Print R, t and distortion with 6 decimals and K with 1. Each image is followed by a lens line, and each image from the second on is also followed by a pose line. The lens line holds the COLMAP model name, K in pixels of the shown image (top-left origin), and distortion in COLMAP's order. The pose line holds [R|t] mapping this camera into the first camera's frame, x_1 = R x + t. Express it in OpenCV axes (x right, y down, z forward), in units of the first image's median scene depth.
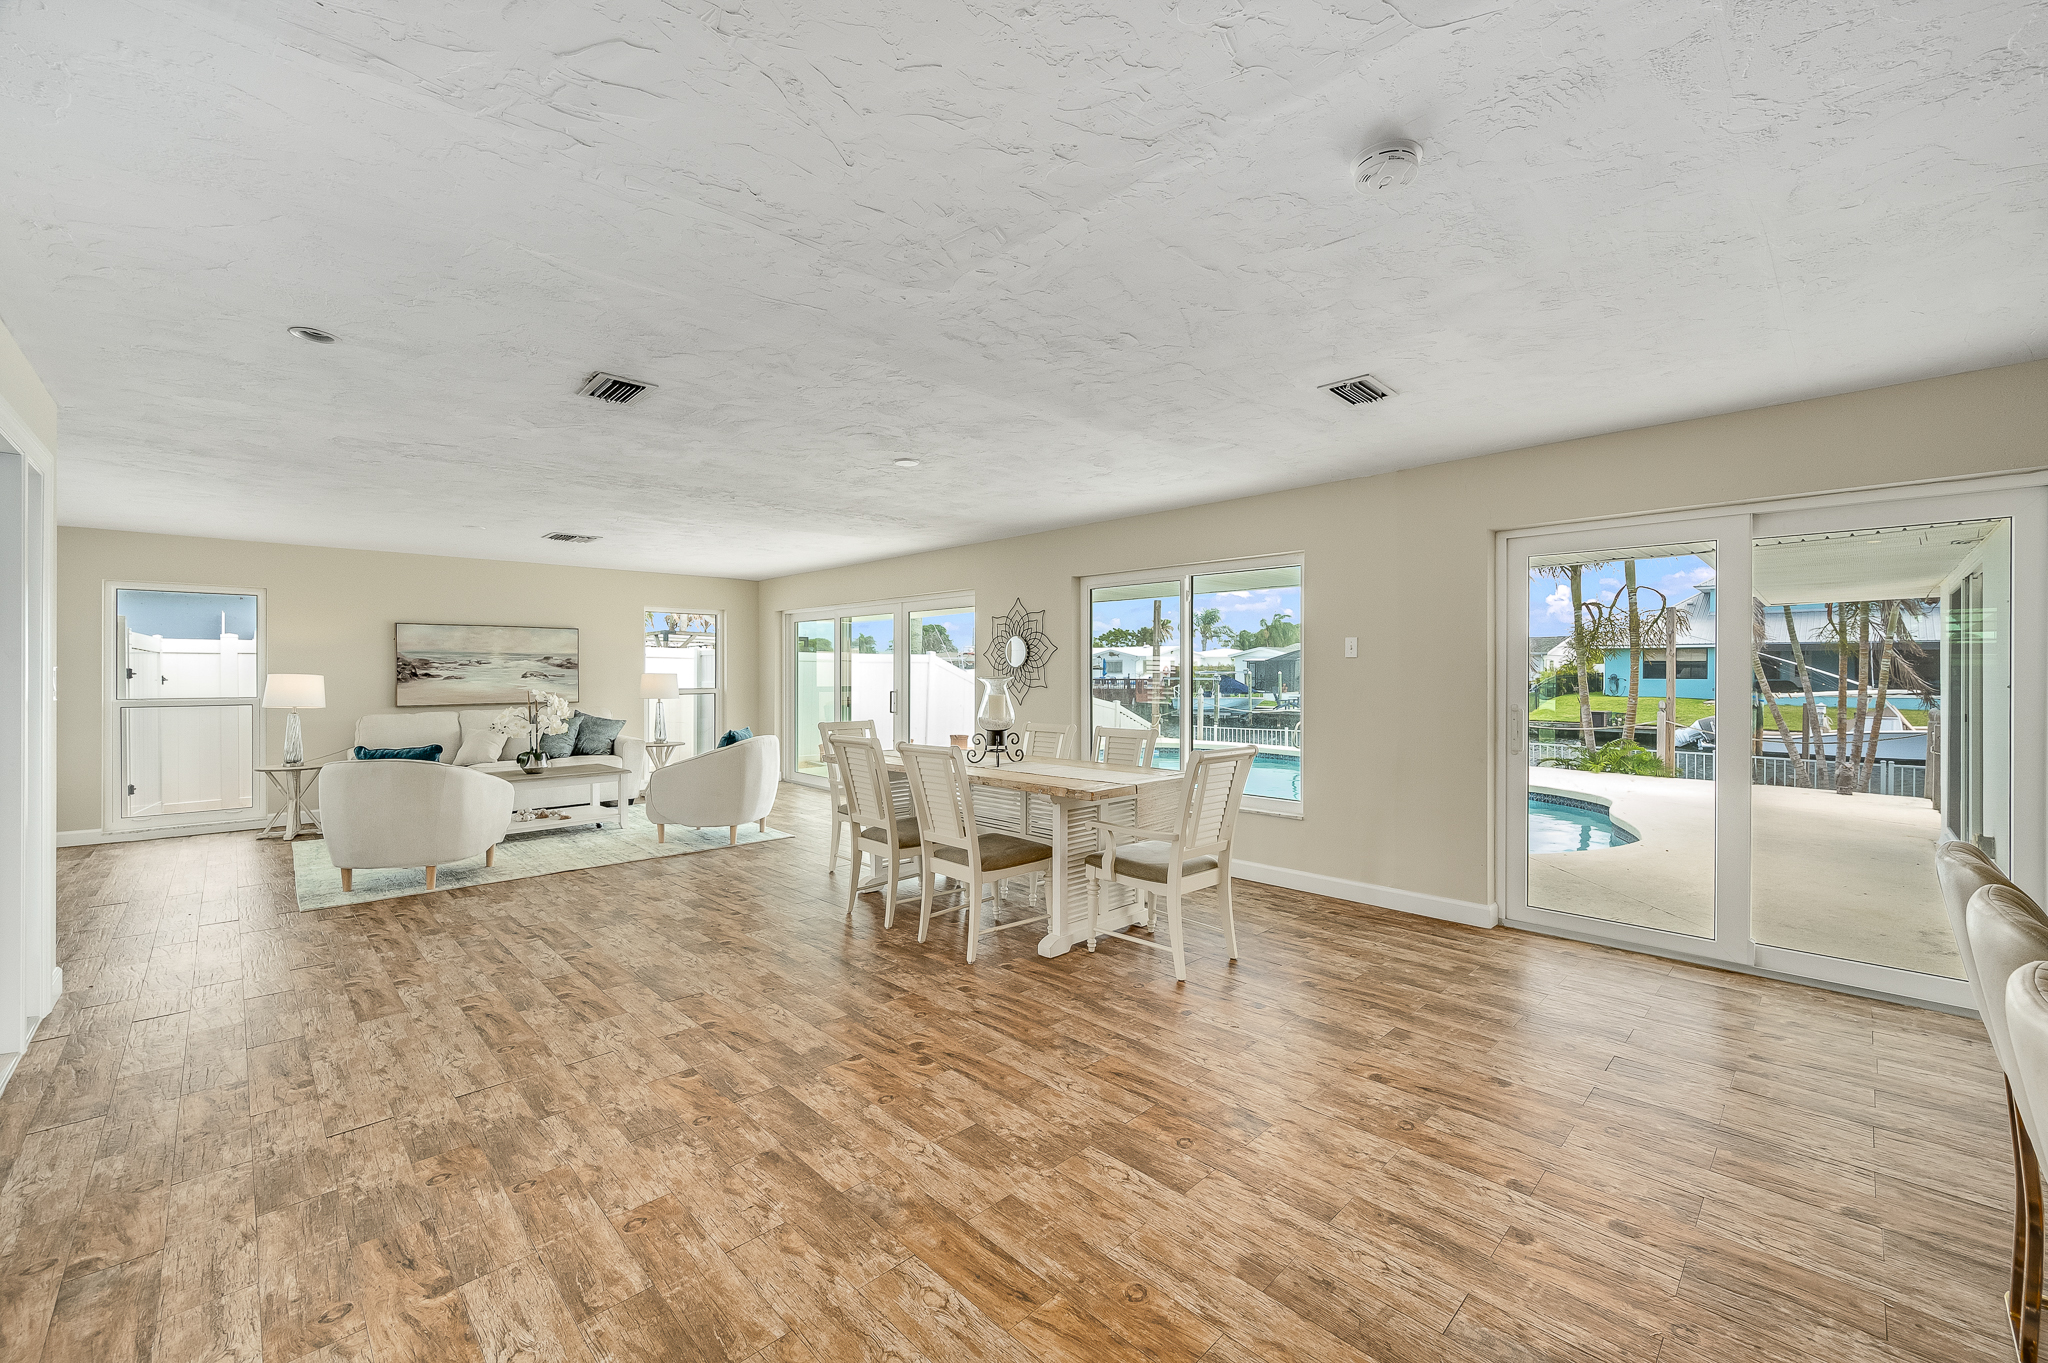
lens RADIAL K [[815.2, 0, 1029.5], [0, 815.2, 670.7], [0, 0, 1]] dist [-0.002073, 0.000749]
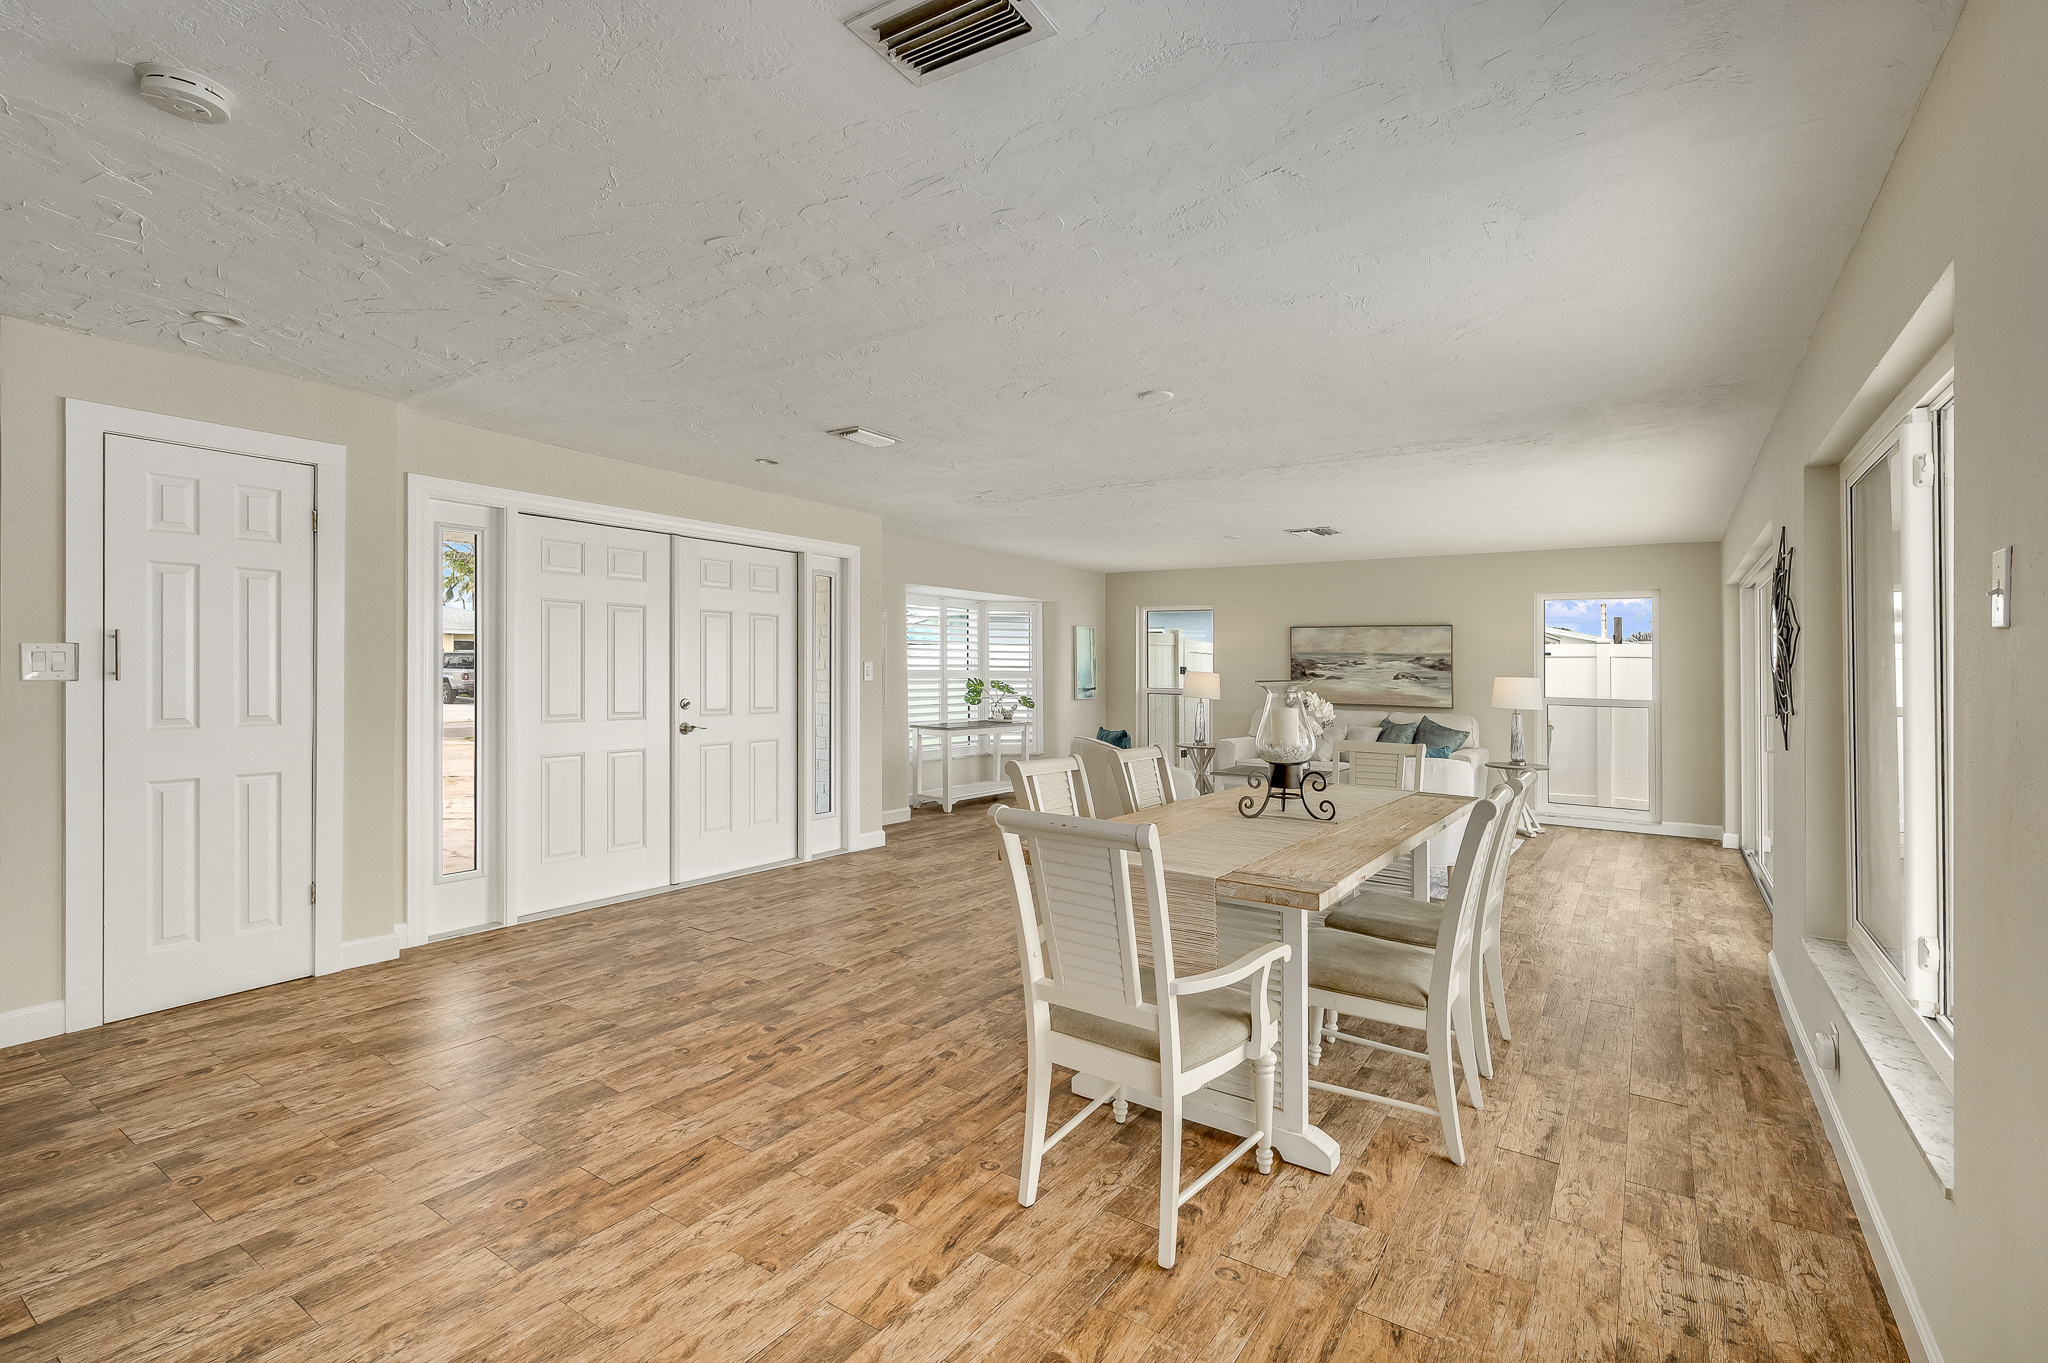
lens RADIAL K [[927.7, 0, 1035.4], [0, 927.7, 629.7], [0, 0, 1]] dist [0.004725, -0.000445]
pose [[0.205814, -0.035683, -0.977940, 0.441452], [-0.014588, 0.999112, -0.039526, -0.000210], [0.978482, 0.022402, 0.205111, 0.450782]]
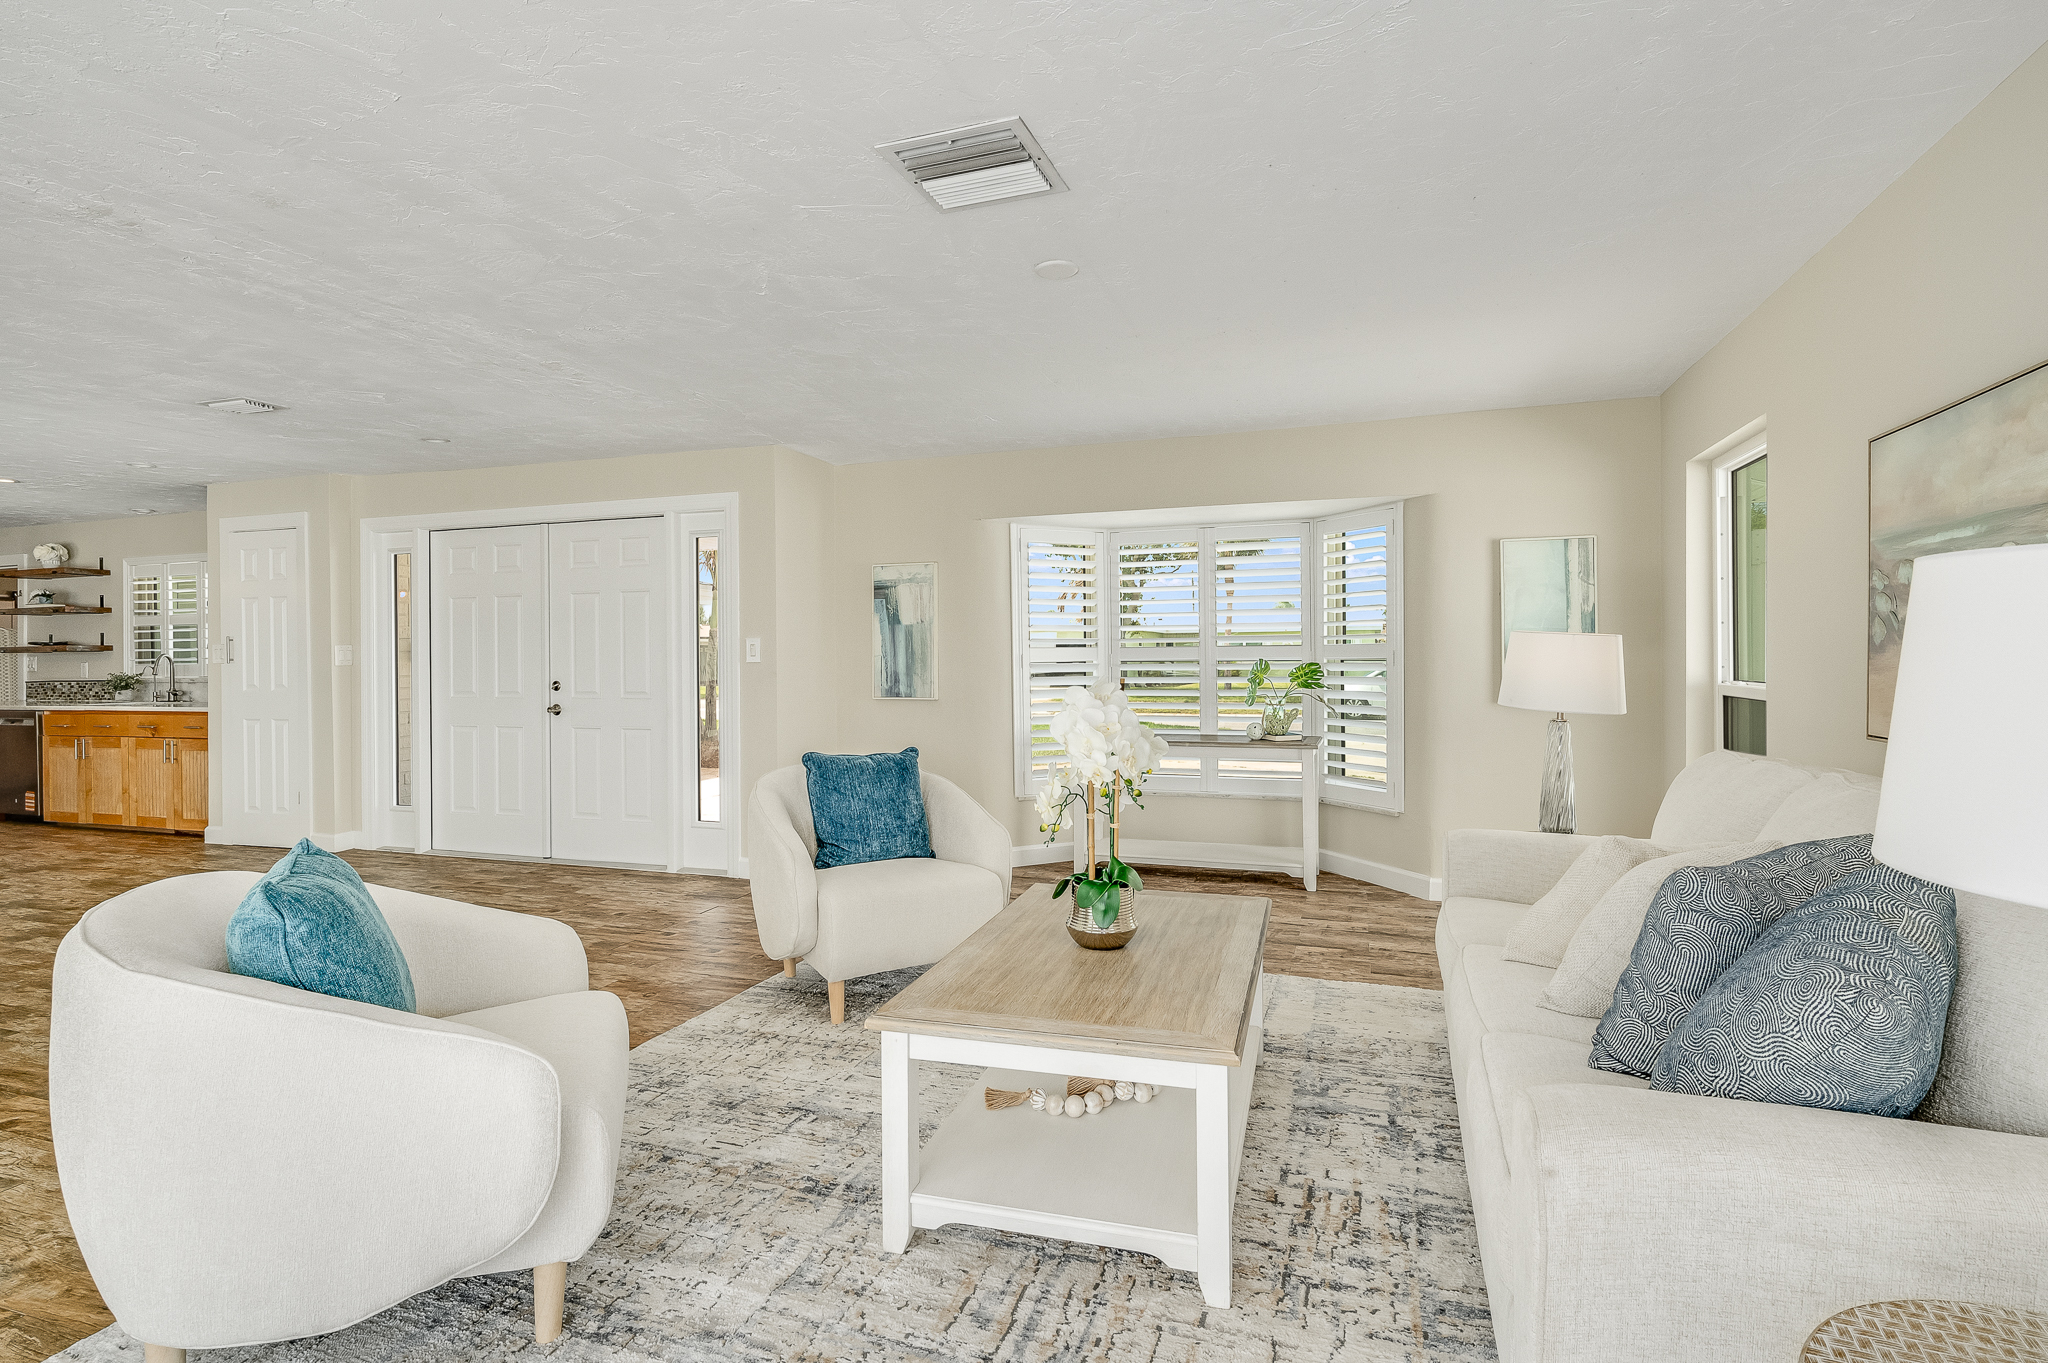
lens RADIAL K [[986.9, 0, 1029.4], [0, 986.9, 656.1], [0, 0, 1]] dist [0.002609, -0.001006]
pose [[-0.888763, 0.007957, -0.458298, -0.406376], [0.009273, 0.999957, -0.000621, 0.015014], [0.458273, -0.004801, -0.888799, 1.322172]]
